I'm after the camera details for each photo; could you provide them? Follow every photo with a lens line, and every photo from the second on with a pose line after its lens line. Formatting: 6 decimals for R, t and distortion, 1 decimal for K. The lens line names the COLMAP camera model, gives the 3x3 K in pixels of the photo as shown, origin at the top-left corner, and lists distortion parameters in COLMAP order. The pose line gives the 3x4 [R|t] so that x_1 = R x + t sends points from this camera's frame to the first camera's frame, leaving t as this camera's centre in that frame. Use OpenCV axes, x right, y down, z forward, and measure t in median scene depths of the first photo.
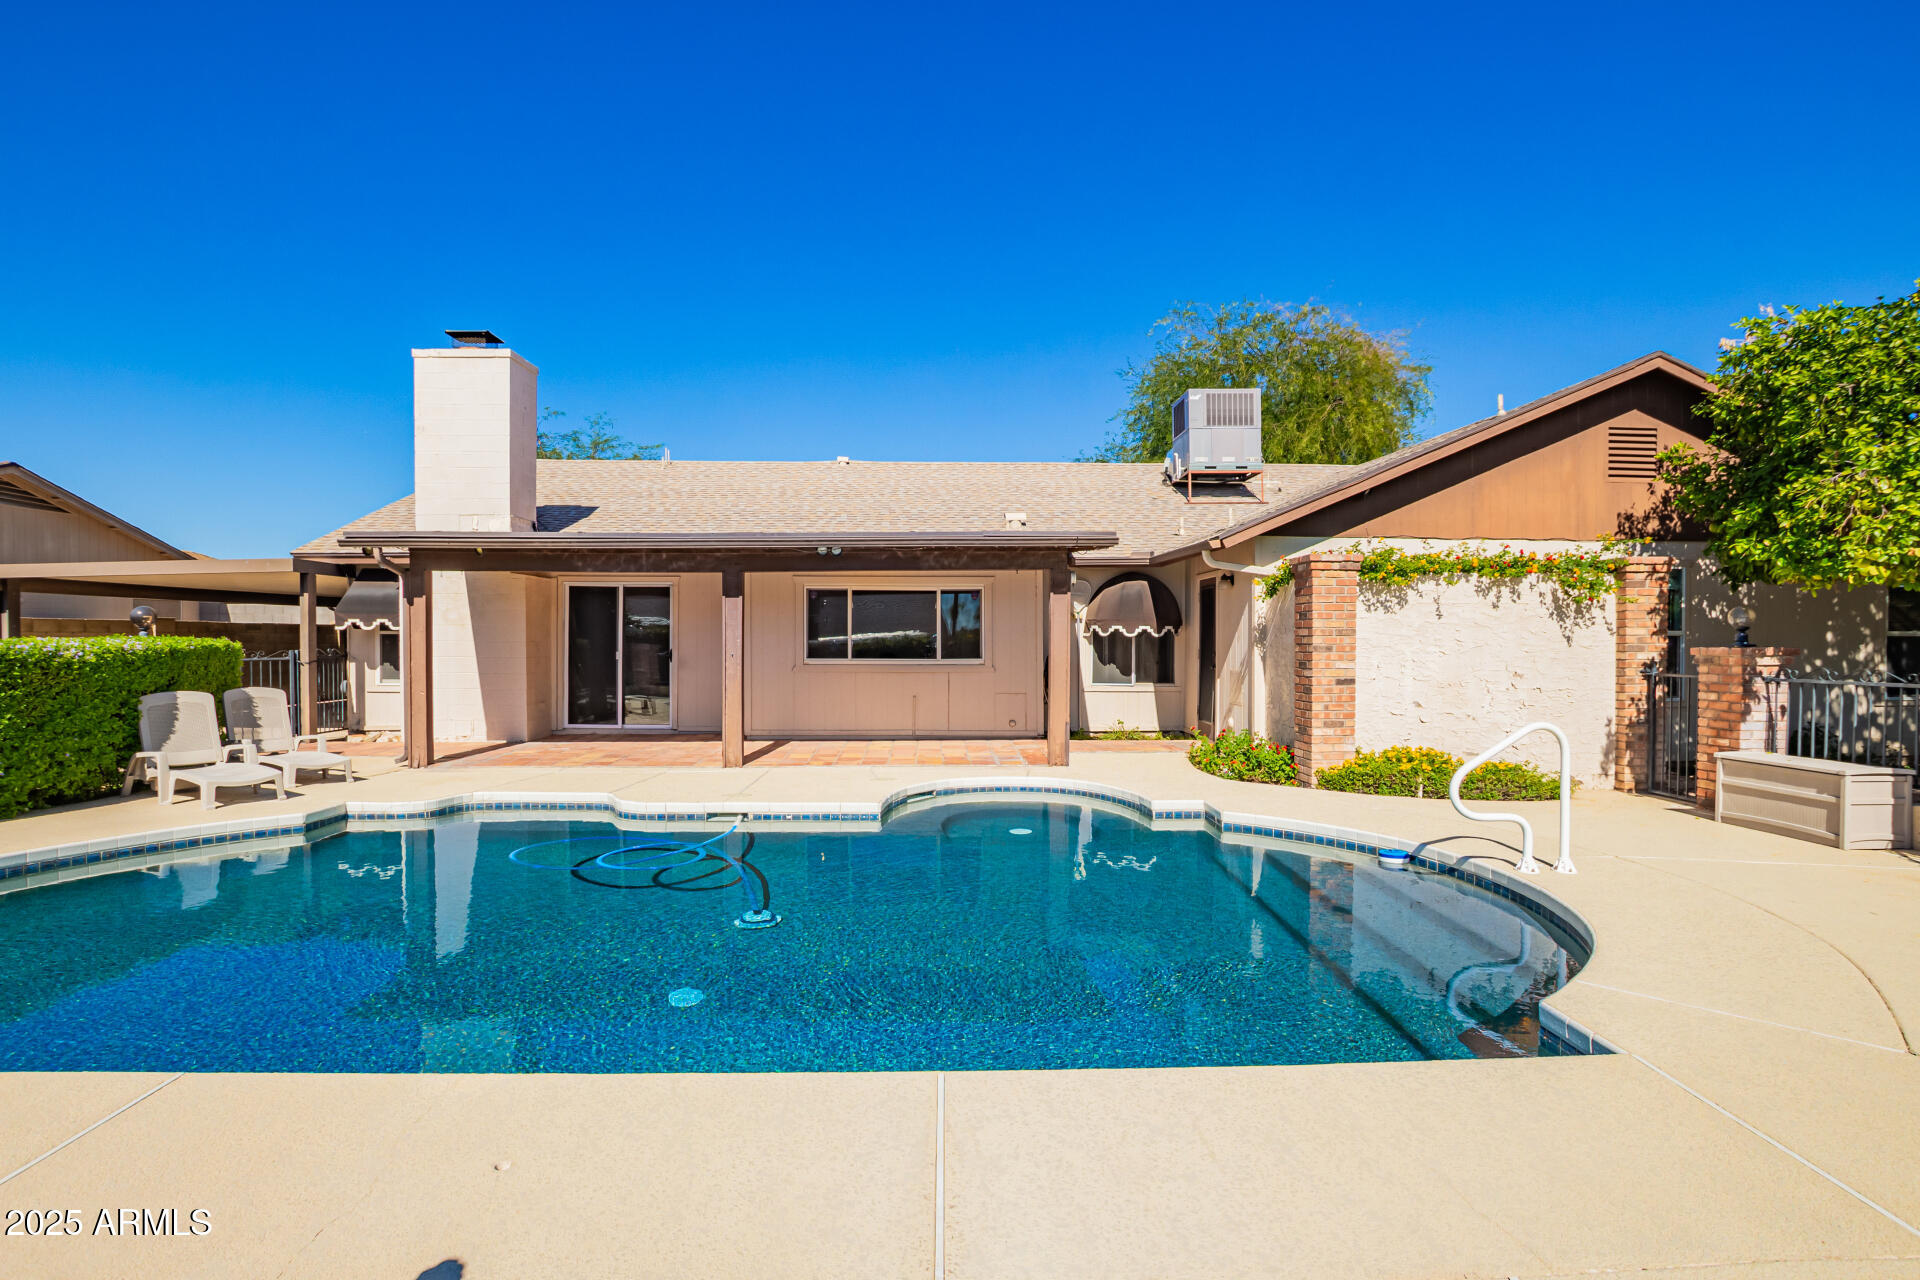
lens RADIAL K [[913.9, 0, 960.0], [0, 913.9, 640.0], [0, 0, 1]] dist [-0.031119, 0.000936]
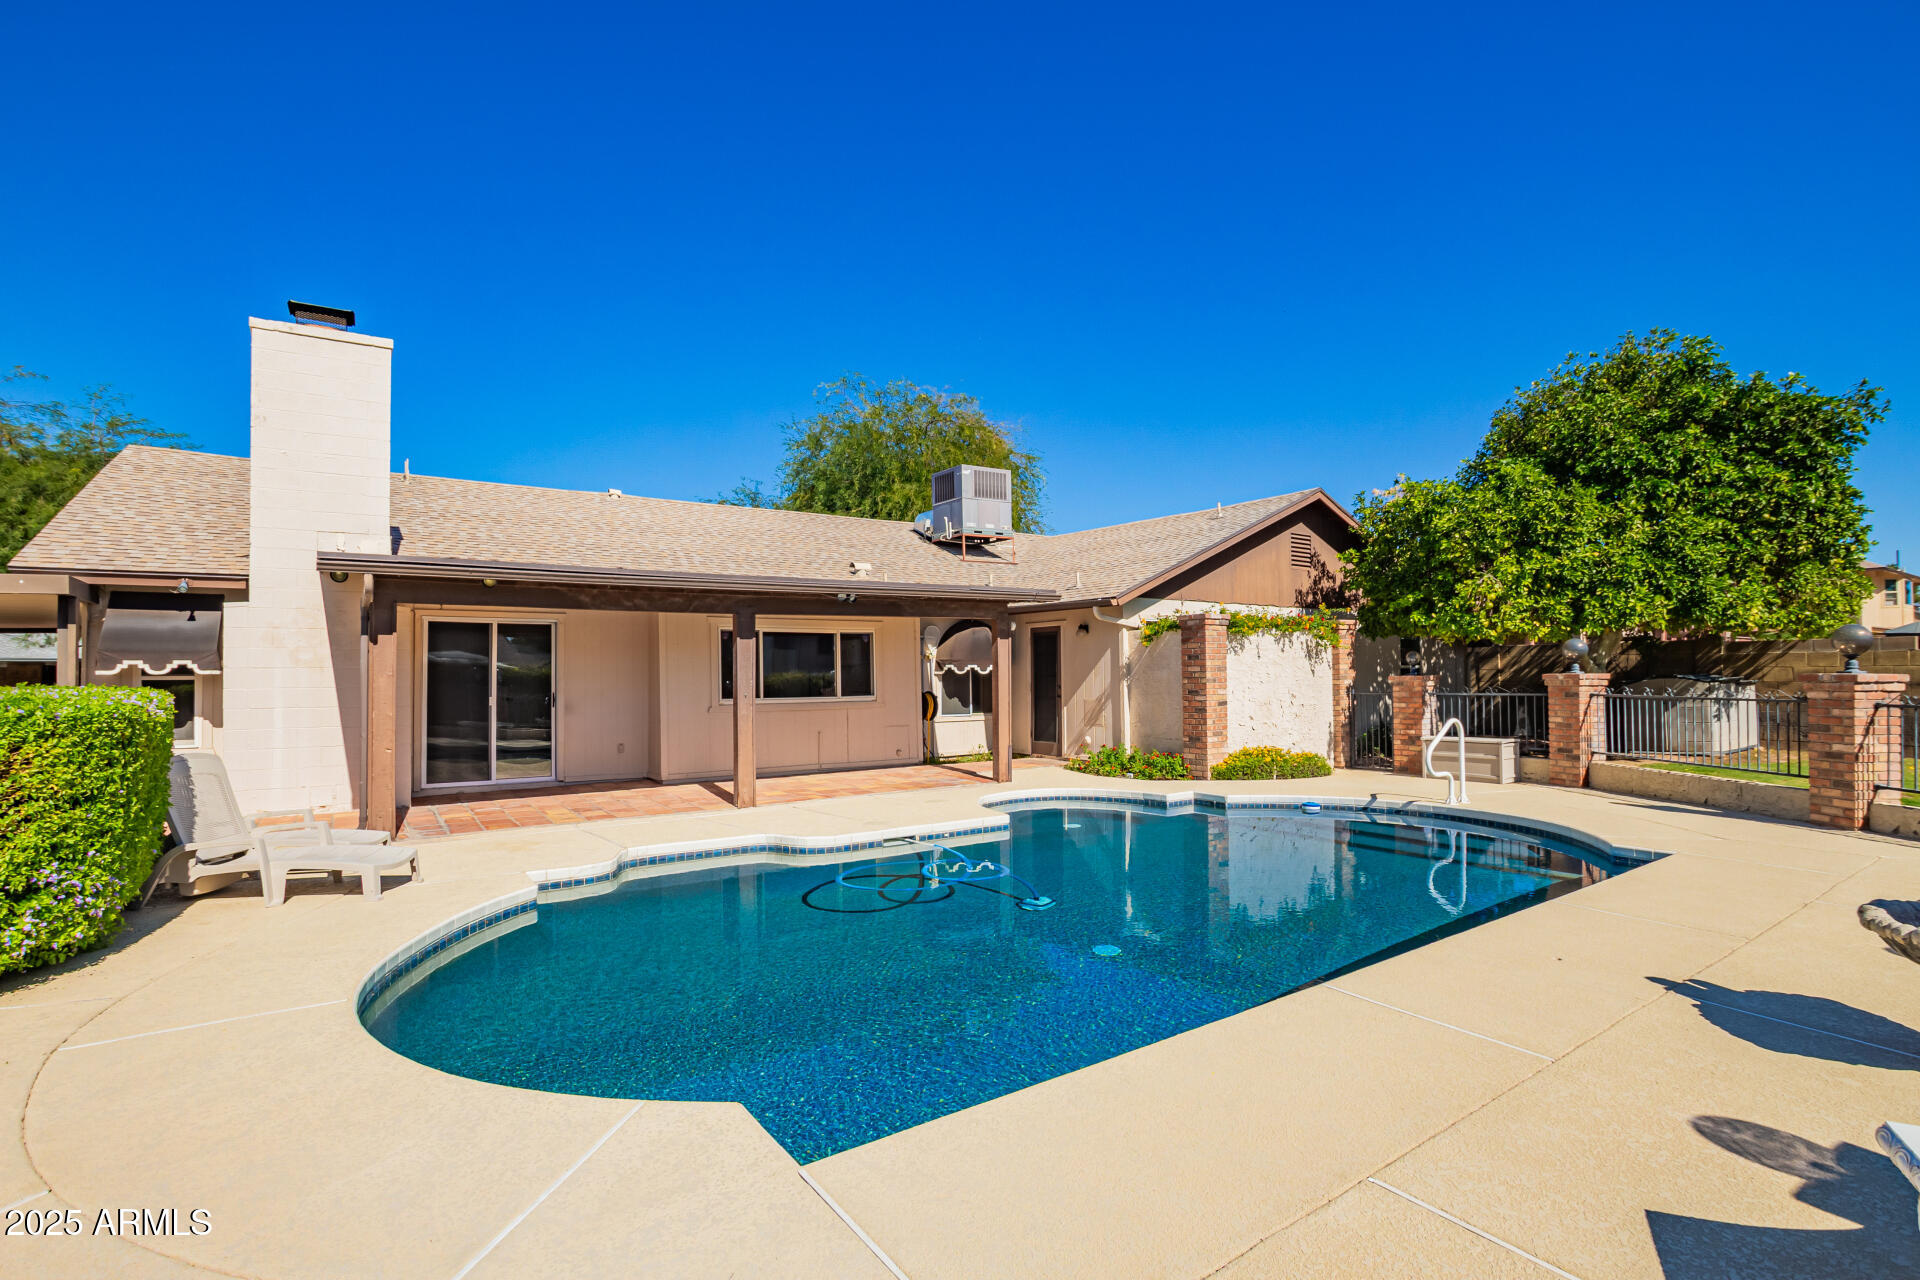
lens RADIAL K [[913.9, 0, 960.0], [0, 913.9, 640.0], [0, 0, 1]] dist [-0.031119, 0.000936]
pose [[0.836123, 0.009881, 0.548452, -0.601113], [0.012636, 0.999225, -0.037267, -0.004705], [-0.548396, 0.038091, 0.835351, 0.022579]]
